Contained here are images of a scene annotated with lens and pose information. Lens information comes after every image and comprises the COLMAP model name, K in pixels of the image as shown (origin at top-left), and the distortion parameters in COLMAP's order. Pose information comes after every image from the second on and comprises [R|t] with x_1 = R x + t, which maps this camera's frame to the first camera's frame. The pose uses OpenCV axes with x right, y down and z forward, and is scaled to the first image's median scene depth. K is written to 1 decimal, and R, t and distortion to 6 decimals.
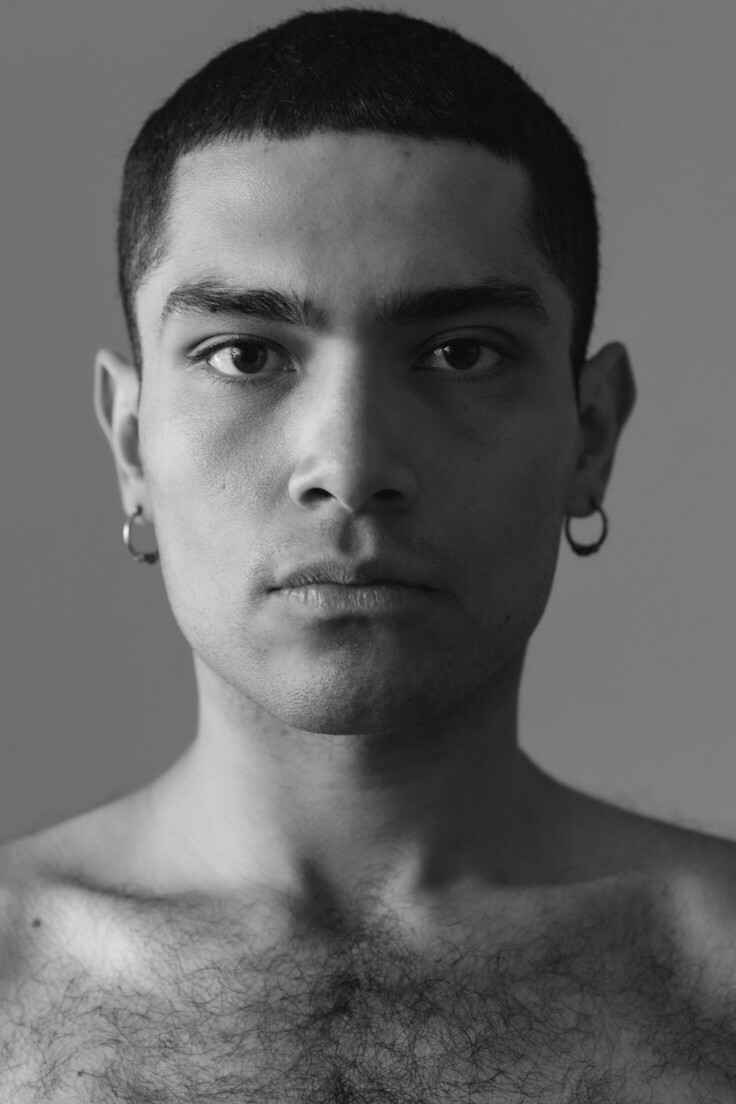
lens RADIAL K [[2631.8, 0, 363.0], [0, 2631.8, 554.6], [0, 0, 1]] dist [0.238805, 0.000000]
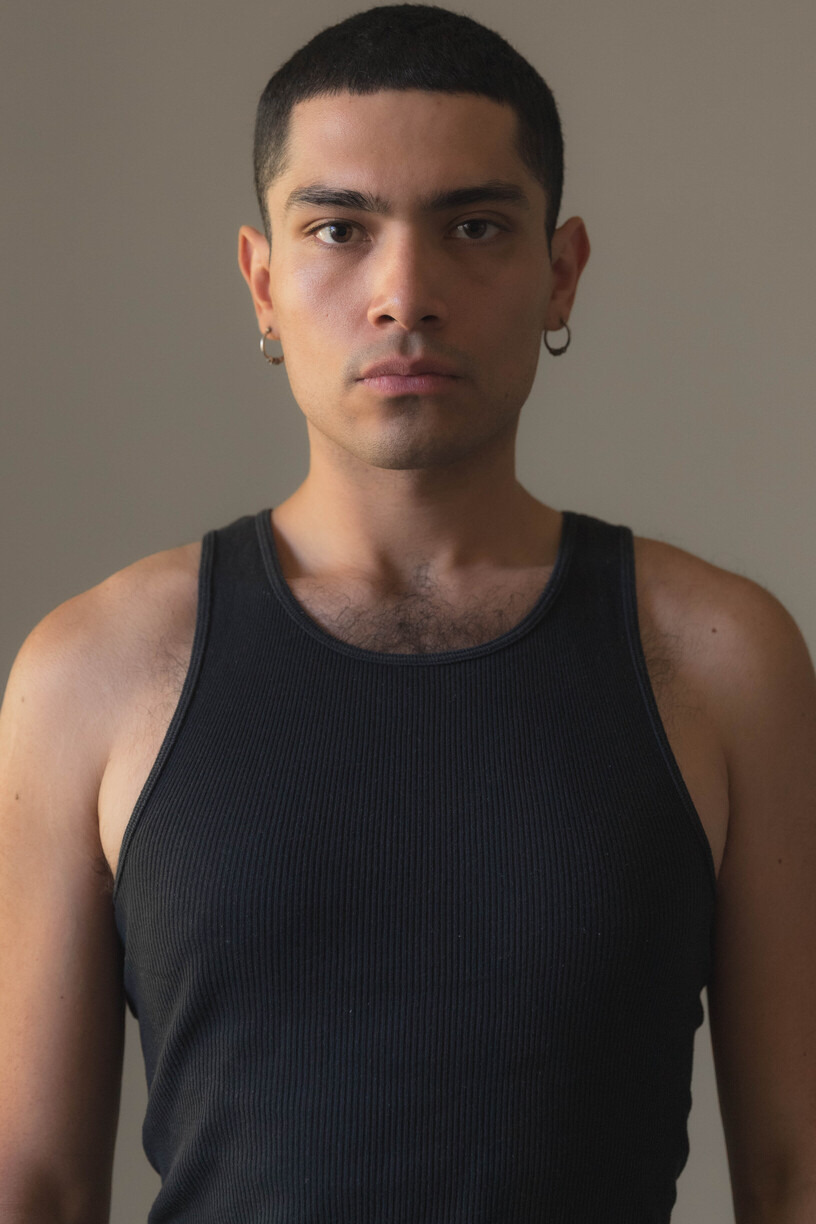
lens RADIAL K [[2233.9, 0, 411.5], [0, 2233.9, 674.7], [0, 0, 1]] dist [-0.121981, 0.000000]
pose [[0.999905, -0.013816, 0.000279, -0.004957], [0.013636, 0.989775, 0.141982, -0.000955], [-0.002238, -0.141965, 0.989869, -0.356267]]
